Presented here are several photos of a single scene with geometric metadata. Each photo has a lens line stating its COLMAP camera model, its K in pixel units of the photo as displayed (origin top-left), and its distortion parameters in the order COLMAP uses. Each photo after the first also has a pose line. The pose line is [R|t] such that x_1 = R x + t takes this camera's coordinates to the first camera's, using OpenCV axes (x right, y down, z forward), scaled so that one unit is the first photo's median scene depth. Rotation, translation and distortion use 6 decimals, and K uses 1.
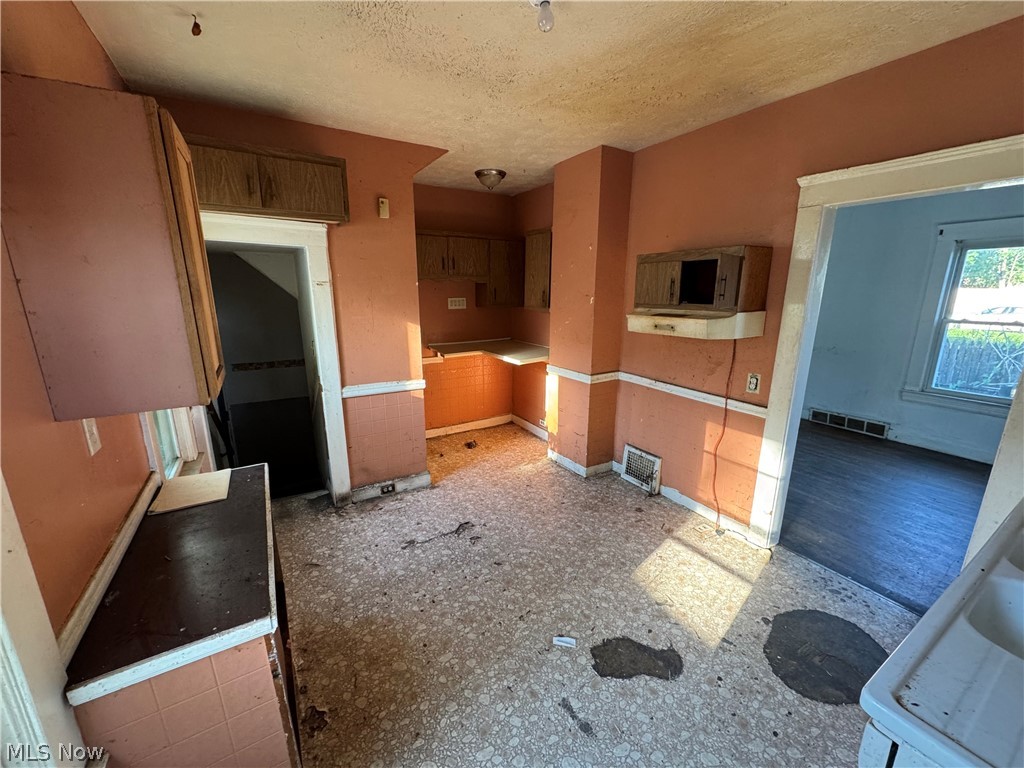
lens RADIAL K [[408.4, 0, 513.4], [0, 408.4, 383.9], [0, 0, 1]] dist [0.000731, -0.000189]
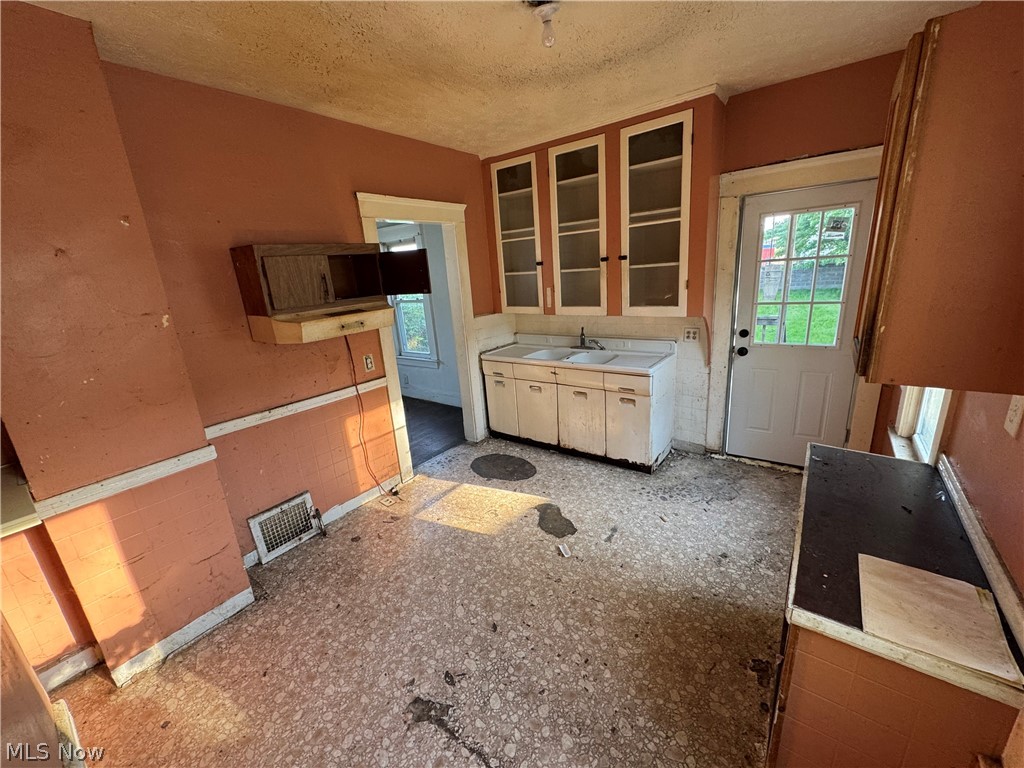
lens RADIAL K [[408.4, 0, 513.3], [0, 408.4, 385.9], [0, 0, 1]] dist [0.000731, -0.000189]
pose [[-0.372950, -0.235030, 0.897591, -0.785385], [0.279753, 0.893885, 0.350297, -0.294890], [-0.884673, 0.381748, -0.267624, 1.207646]]
